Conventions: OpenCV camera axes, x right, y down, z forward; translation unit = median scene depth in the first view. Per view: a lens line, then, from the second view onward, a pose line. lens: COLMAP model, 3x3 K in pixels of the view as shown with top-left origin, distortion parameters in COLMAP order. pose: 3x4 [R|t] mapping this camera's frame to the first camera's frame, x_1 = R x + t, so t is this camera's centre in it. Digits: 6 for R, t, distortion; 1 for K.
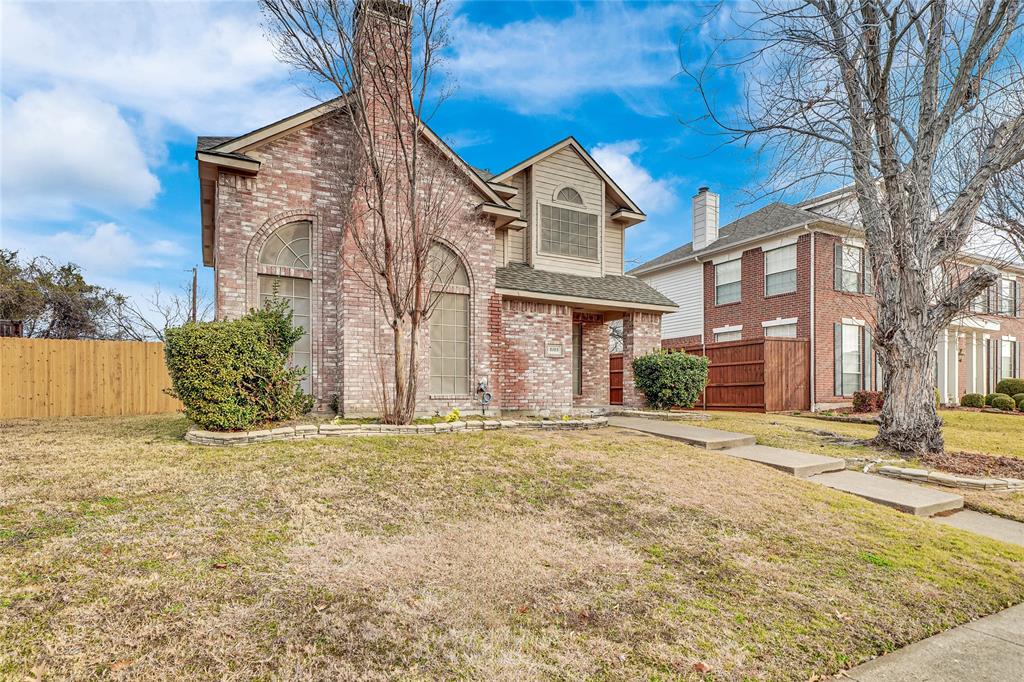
lens RADIAL K [[535.4, 0, 507.8], [0, 535.4, 391.9], [0, 0, 1]] dist [-0.002956, -0.000371]
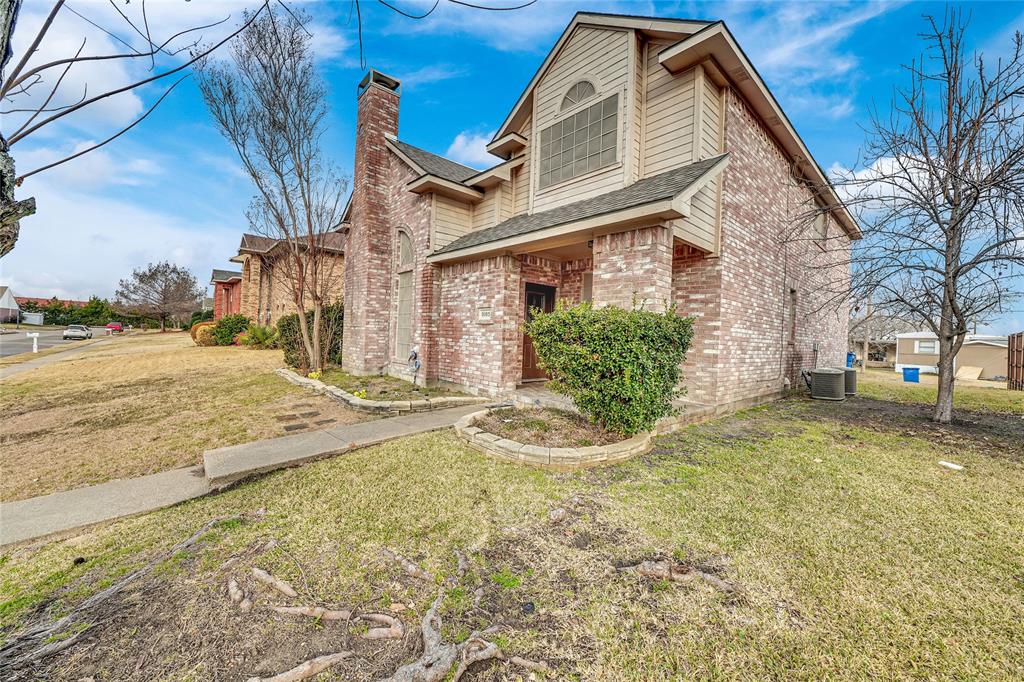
lens RADIAL K [[387.1, 0, 512.0], [0, 387.1, 341.0], [0, 0, 1]] dist [-0.036487, 0.000000]
pose [[0.236622, 0.022056, -0.971351, 0.662522], [-0.033566, 0.999331, 0.014515, -0.048419], [0.971022, 0.029170, 0.237204, 0.899185]]
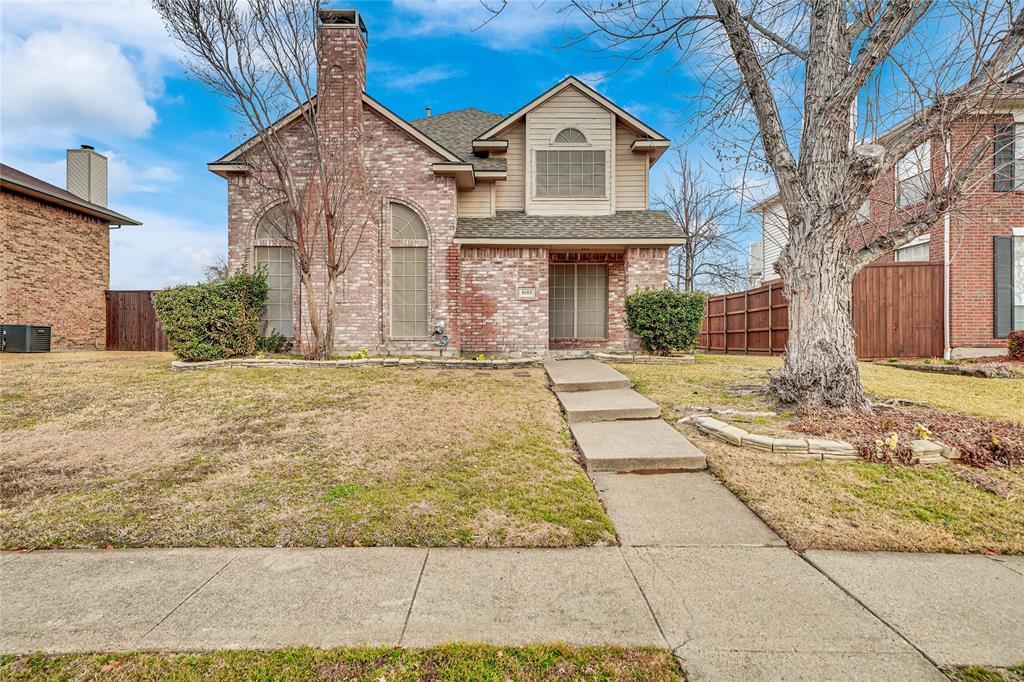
lens RADIAL K [[525.2, 0, 512.0], [0, 525.2, 341.0], [0, 0, 1]] dist [0.001812, 0.000396]
pose [[0.884154, -0.004904, -0.467169, 0.526473], [0.003723, 0.999987, -0.003451, 0.016265], [0.467180, 0.001312, 0.884161, 0.103170]]
